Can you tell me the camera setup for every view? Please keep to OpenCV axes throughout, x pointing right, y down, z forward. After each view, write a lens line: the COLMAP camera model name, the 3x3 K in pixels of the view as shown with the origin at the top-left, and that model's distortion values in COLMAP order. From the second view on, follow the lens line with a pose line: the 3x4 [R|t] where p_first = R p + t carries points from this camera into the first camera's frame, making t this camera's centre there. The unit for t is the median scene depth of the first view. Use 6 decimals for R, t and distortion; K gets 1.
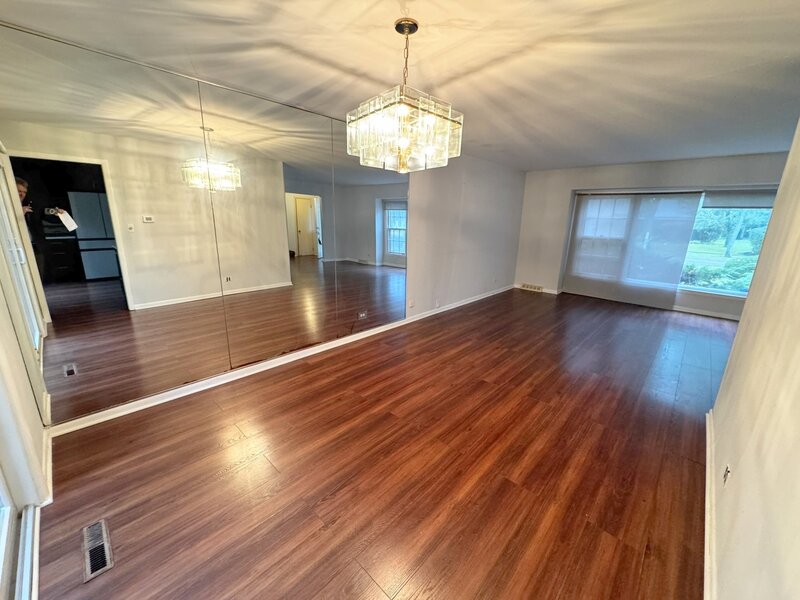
lens RADIAL K [[318.1, 0, 401.6], [0, 318.1, 300.3], [0, 0, 1]] dist [0.002031, -0.000340]
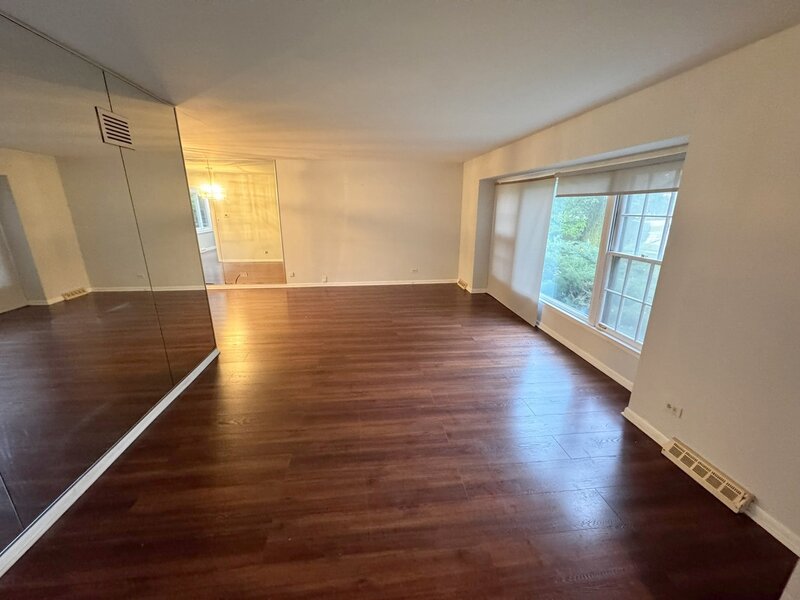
lens RADIAL K [[318.1, 0, 400.0], [0, 318.1, 300.4], [0, 0, 1]] dist [0.002031, -0.000340]
pose [[0.754859, 0.164834, -0.634837, 1.183854], [-0.148855, 0.985703, 0.078938, -0.052435], [0.638772, 0.034911, 0.768603, 0.189849]]
